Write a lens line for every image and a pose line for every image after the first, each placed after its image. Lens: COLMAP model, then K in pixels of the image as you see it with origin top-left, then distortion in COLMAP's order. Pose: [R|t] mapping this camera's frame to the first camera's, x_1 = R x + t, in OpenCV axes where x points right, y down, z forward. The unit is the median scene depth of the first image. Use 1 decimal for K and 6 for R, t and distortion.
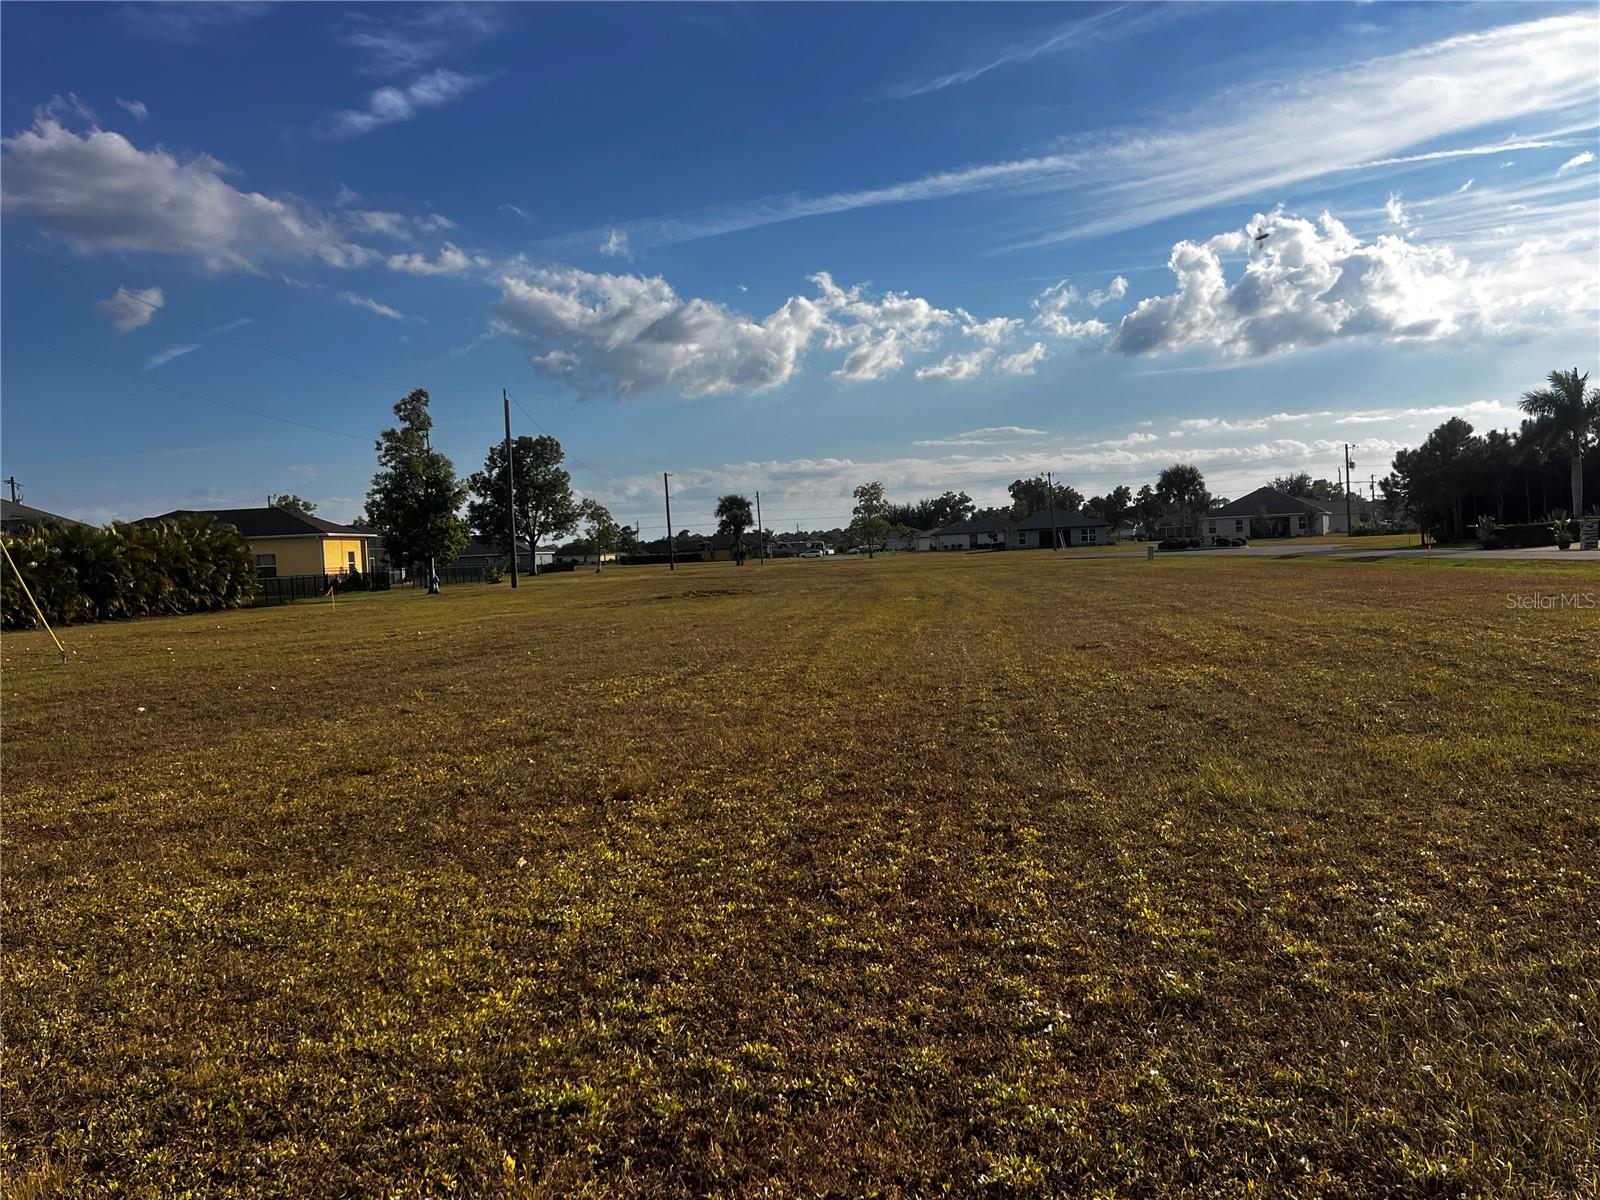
lens RADIAL K [[1480.4, 0, 762.8], [0, 1480.4, 602.4], [0, 0, 1]] dist [0.097443, 0.000000]
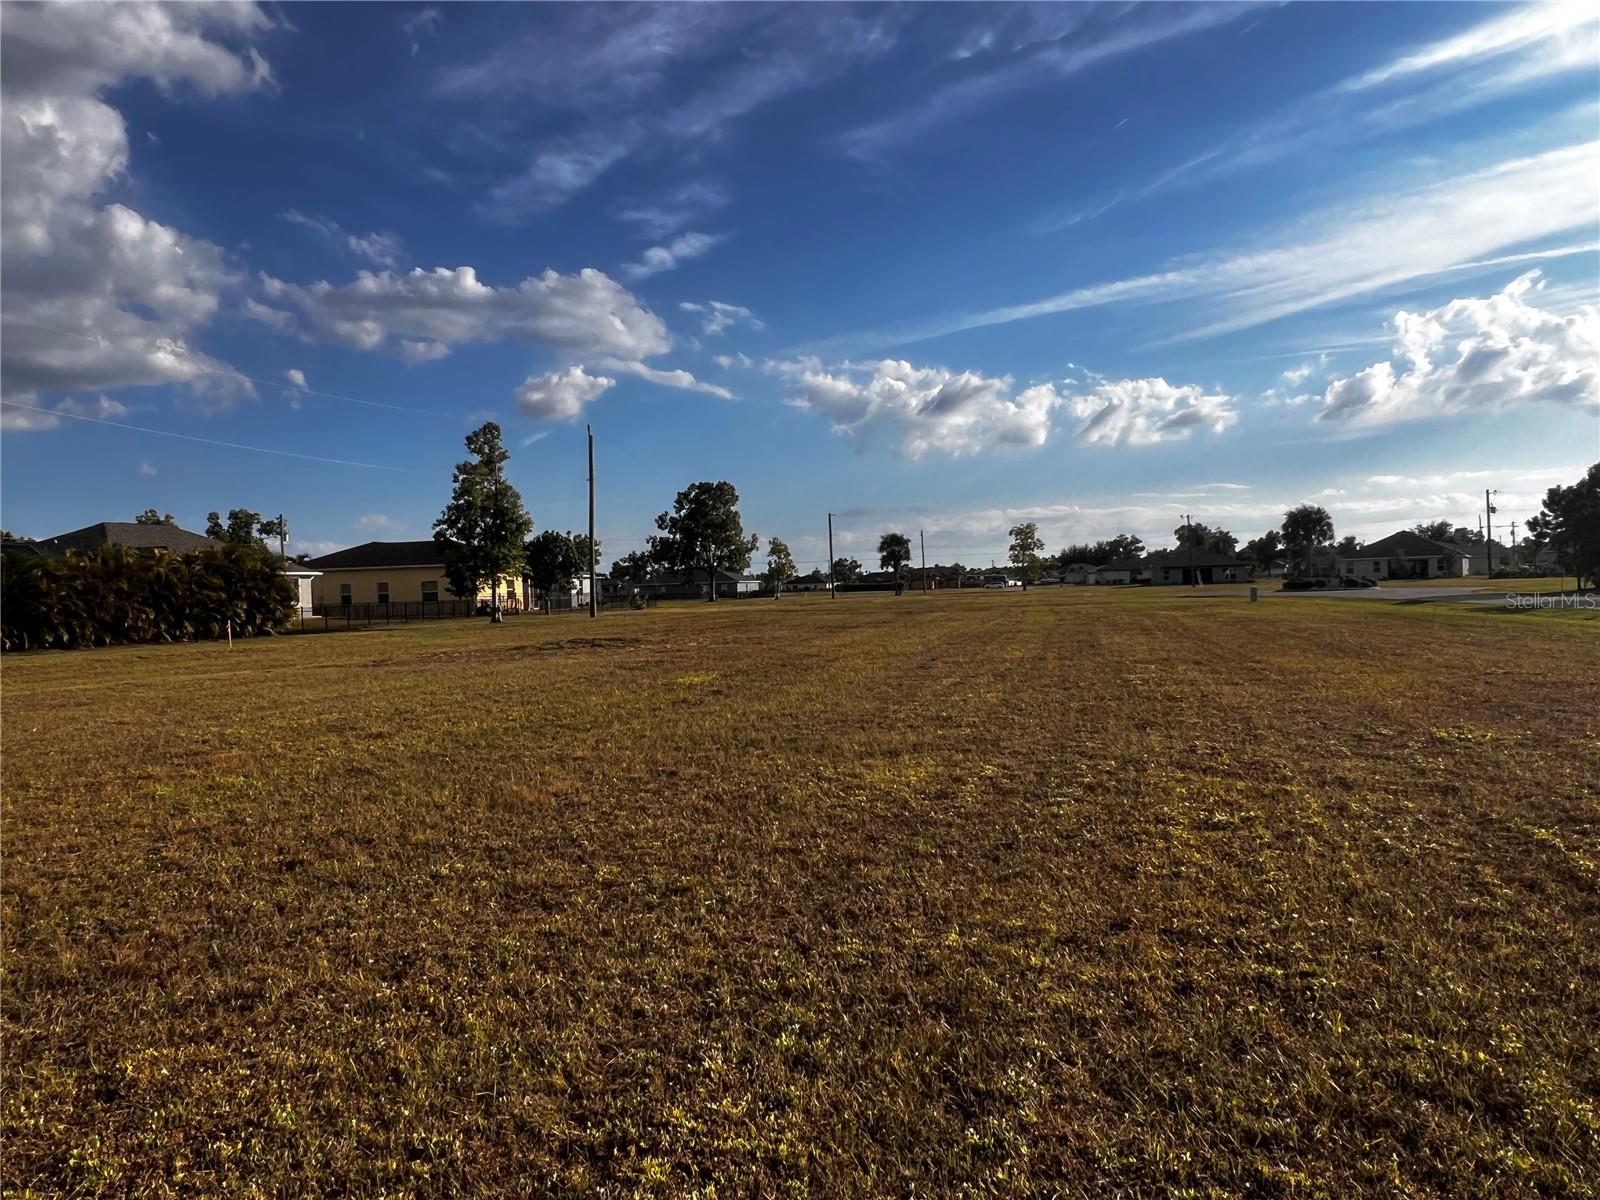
lens RADIAL K [[1132.8, 0, 769.6], [0, 1132.8, 594.6], [0, 0, 1]] dist [0.018211, 0.019001]
pose [[0.982039, 0.017087, -0.187900, 0.050501], [-0.021138, 0.999585, -0.019579, -0.006745], [0.187488, 0.023199, 0.981993, 0.131294]]
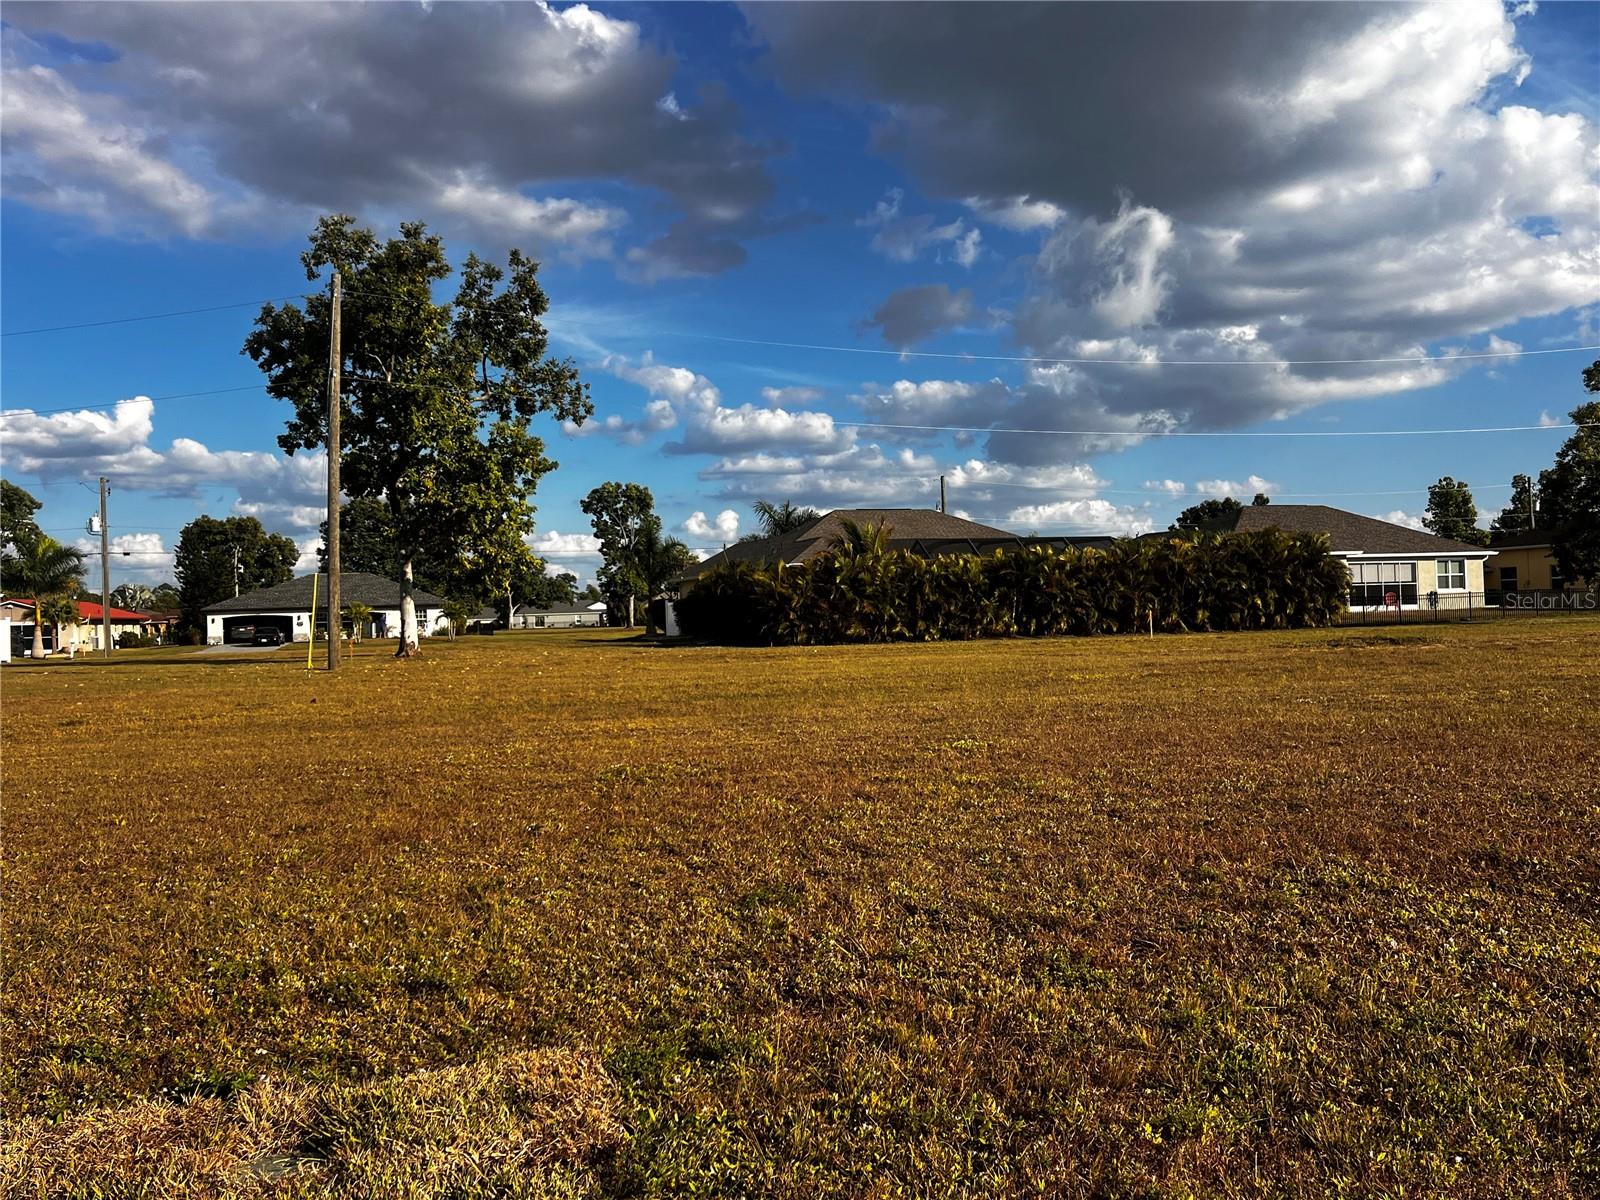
lens RADIAL K [[1436.4, 0, 814.5], [0, 1436.4, 599.6], [0, 0, 1]] dist [0.030815, -0.027879]
pose [[0.367793, 0.022823, -0.929628, 0.146079], [-0.017294, 0.999694, 0.017701, -0.010126], [0.929747, 0.009567, 0.368075, 0.168594]]
